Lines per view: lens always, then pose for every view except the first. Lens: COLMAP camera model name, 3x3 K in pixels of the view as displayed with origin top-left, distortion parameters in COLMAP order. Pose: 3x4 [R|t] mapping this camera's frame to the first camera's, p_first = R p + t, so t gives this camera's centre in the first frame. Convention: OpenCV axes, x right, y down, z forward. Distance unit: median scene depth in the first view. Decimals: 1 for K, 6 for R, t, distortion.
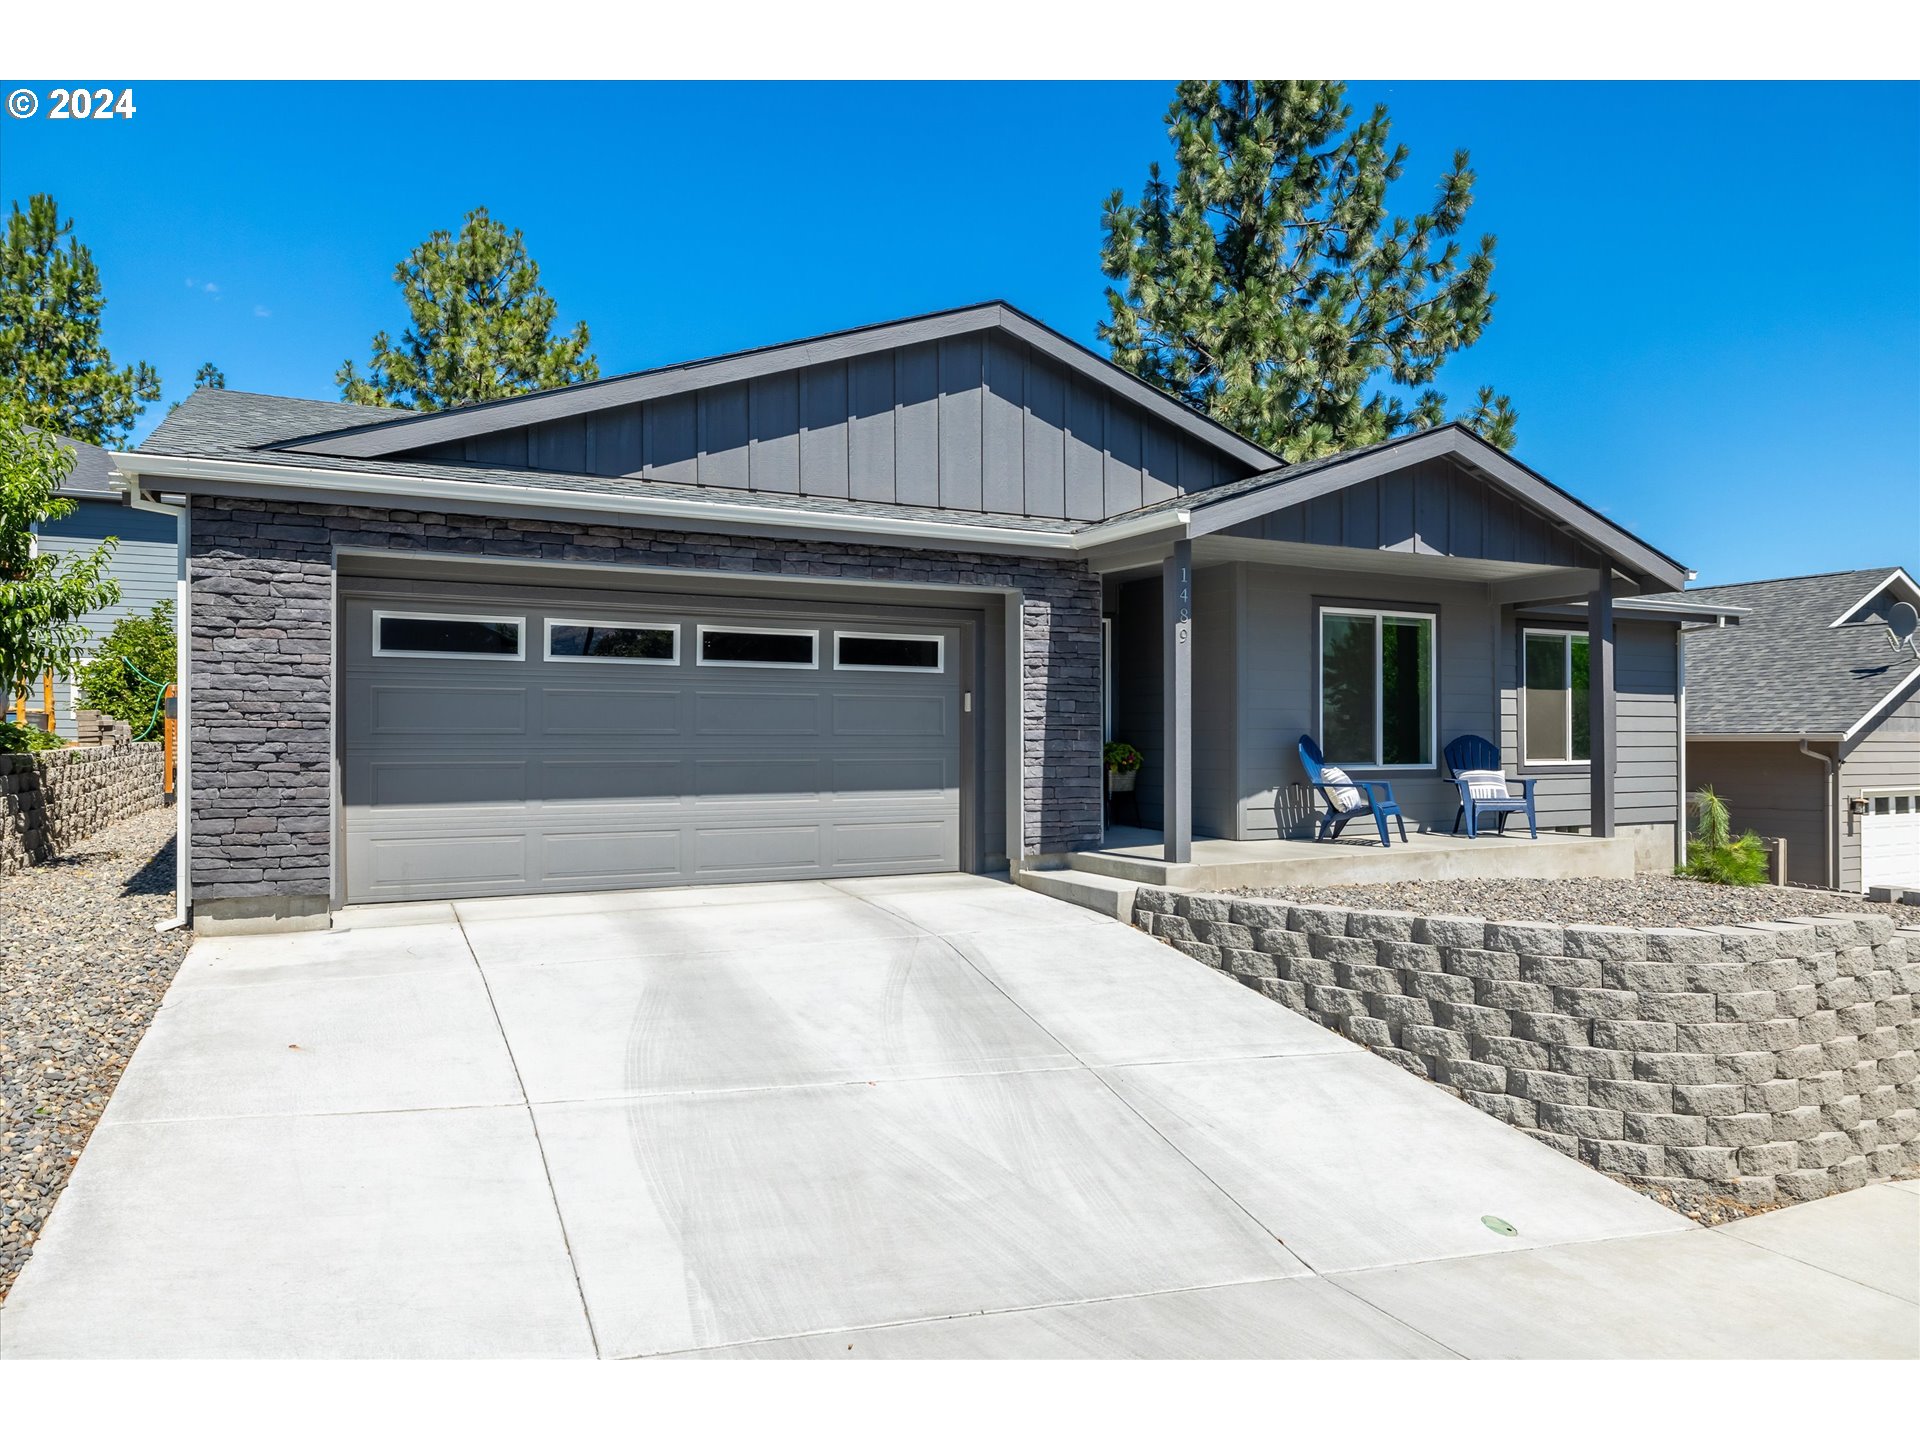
lens RADIAL K [[1216.2, 0, 958.1], [0, 1216.2, 723.6], [0, 0, 1]] dist [-0.002587, 0.003332]
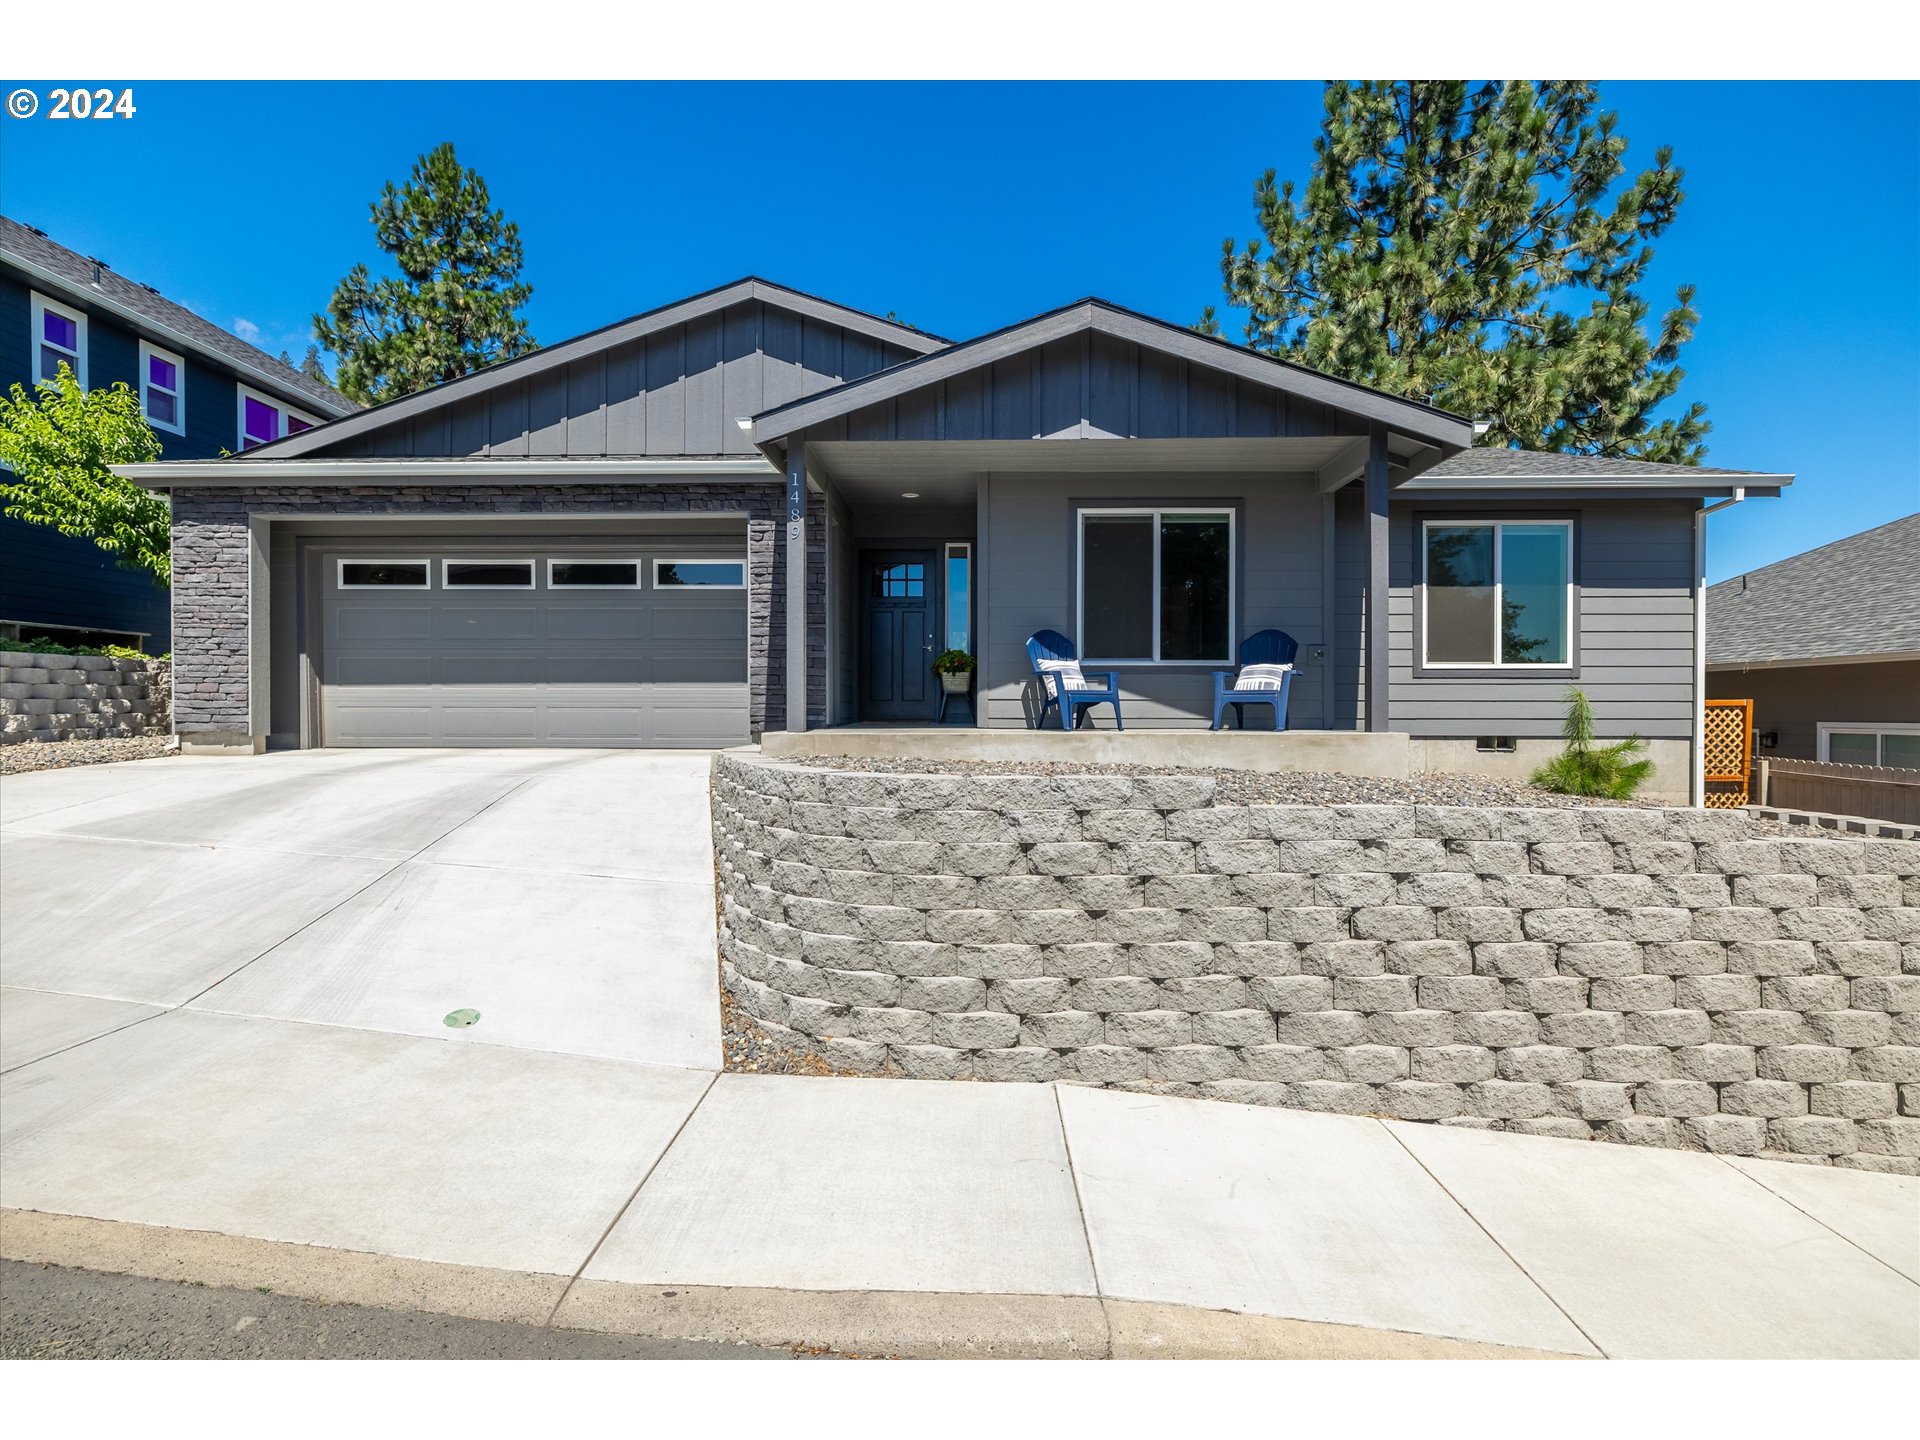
lens RADIAL K [[924.5, 0, 965.4], [0, 924.5, 716.8], [0, 0, 1]] dist [0.001091, 0.001505]
pose [[0.881856, 0.003311, -0.471507, 0.658200], [0.005425, 0.999838, 0.017166, 0.077051], [0.471487, -0.017696, 0.881695, 0.276895]]
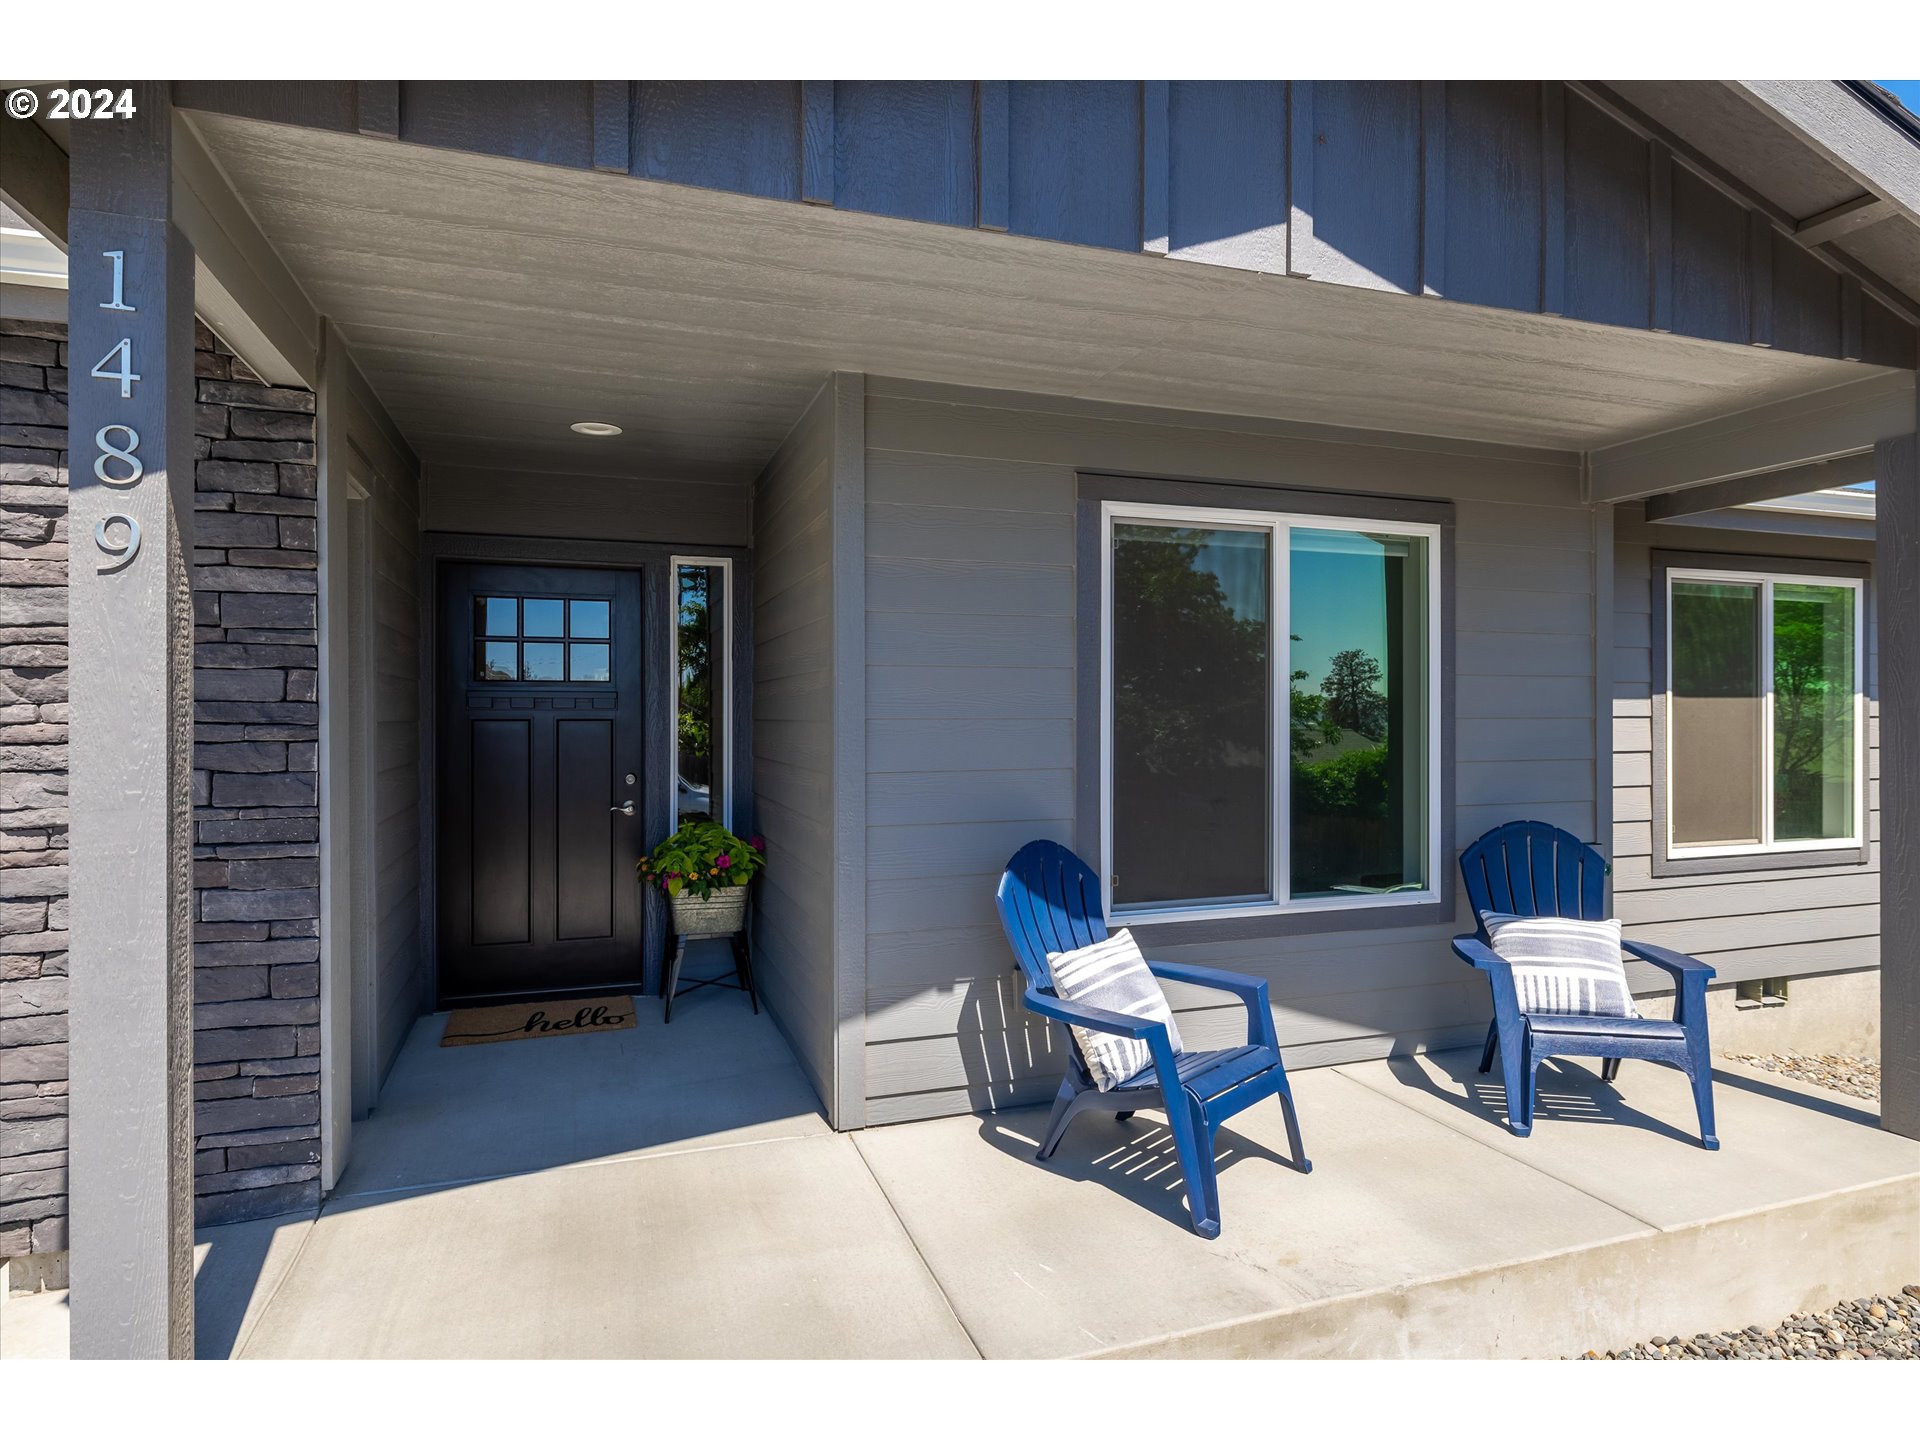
lens RADIAL K [[1064.5, 0, 948.3], [0, 1064.5, 714.5], [0, 0, 1]] dist [0.002696, -0.001455]
pose [[0.989467, -0.001020, -0.144754, 0.333252], [0.002786, 0.999924, 0.012003, -0.036838], [0.144731, -0.012280, 0.989395, 0.735786]]
